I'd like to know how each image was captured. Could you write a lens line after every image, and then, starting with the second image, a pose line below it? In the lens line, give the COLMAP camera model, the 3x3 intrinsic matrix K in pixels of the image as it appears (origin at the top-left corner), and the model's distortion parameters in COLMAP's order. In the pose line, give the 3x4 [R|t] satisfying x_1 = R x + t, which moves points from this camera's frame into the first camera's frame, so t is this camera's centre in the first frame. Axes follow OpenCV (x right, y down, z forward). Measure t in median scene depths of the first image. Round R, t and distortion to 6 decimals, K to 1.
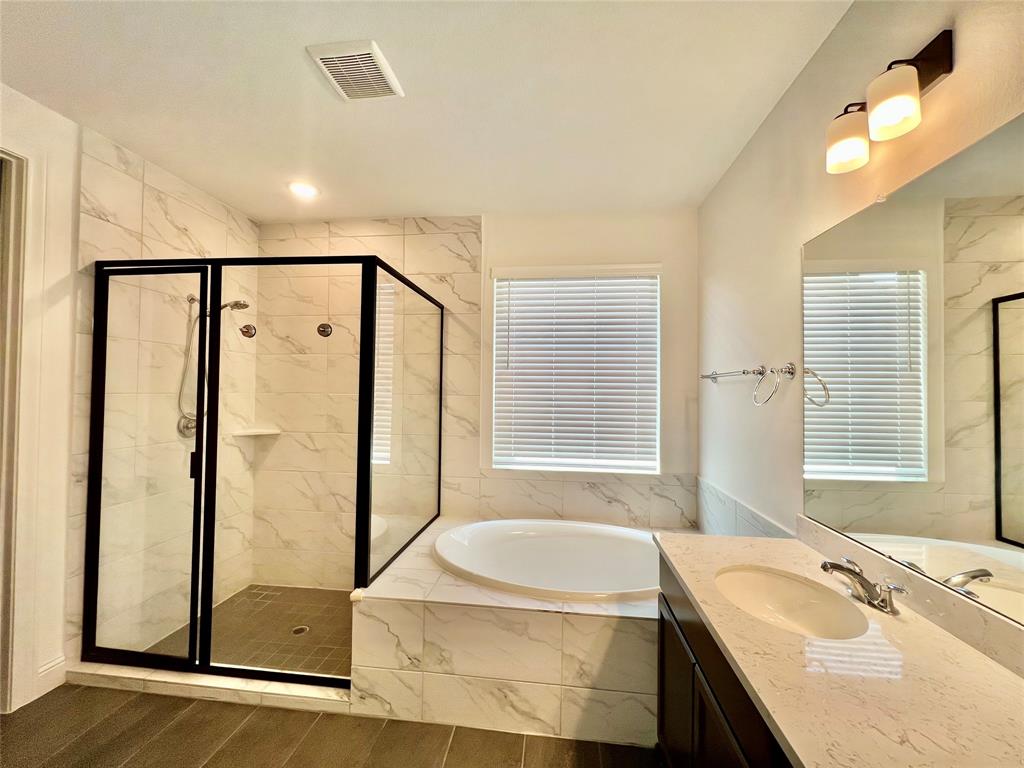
lens RADIAL K [[413.1, 0, 511.1], [0, 413.1, 382.9], [0, 0, 1]] dist [-0.002926, 0.000574]
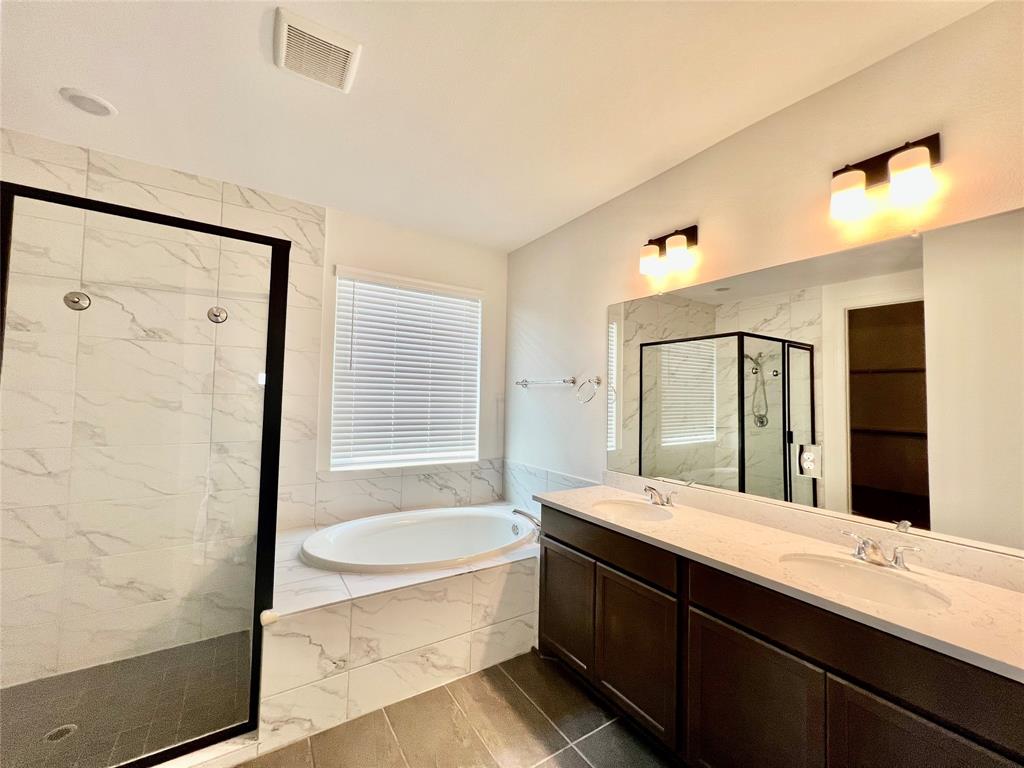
lens RADIAL K [[416.8, 0, 506.5], [0, 416.8, 383.3], [0, 0, 1]] dist [0.000416, 0.000336]
pose [[0.769668, 0.027893, 0.637835, -0.412020], [-0.023962, 0.999603, -0.014799, 0.006497], [-0.637995, -0.003894, 0.770031, -0.014699]]
